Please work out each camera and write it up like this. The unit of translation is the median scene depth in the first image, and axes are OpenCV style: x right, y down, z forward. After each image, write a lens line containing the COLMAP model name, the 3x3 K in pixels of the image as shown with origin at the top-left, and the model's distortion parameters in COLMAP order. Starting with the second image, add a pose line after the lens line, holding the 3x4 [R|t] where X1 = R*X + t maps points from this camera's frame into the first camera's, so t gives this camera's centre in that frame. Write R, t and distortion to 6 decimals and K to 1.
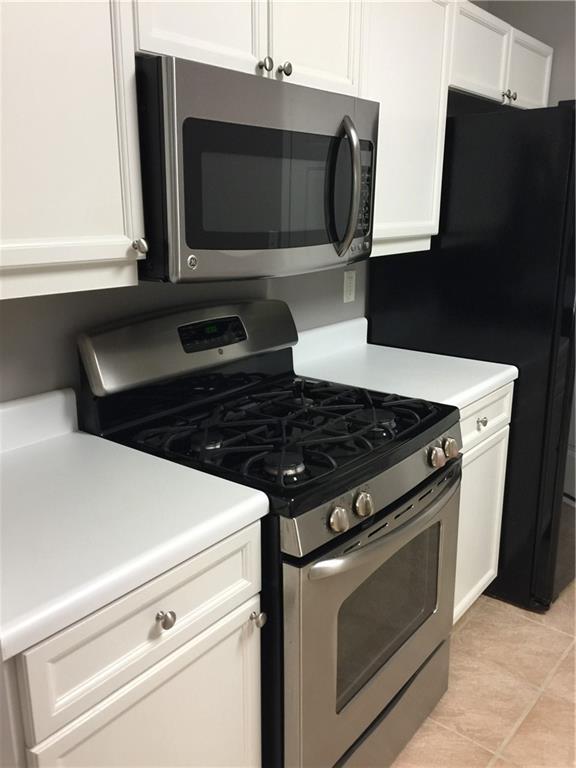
lens RADIAL K [[670.3, 0, 290.6], [0, 670.3, 383.4], [0, 0, 1]] dist [0.077799, -0.101436]
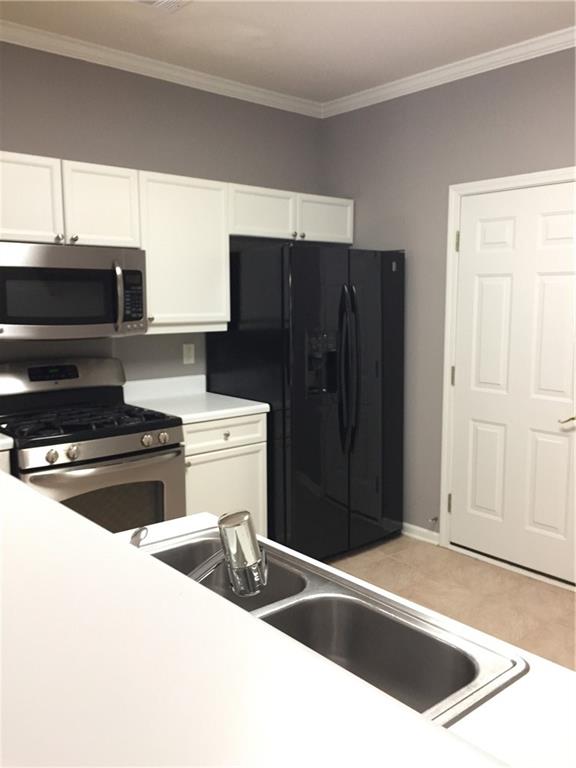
lens RADIAL K [[670.3, 0, 283.9], [0, 670.3, 380.3], [0, 0, 1]] dist [0.077799, -0.101436]
pose [[0.983549, 0.020336, -0.179494, 0.629999], [-0.044694, 0.990145, -0.132724, 0.122354], [0.175026, 0.138563, 0.974765, -0.506314]]
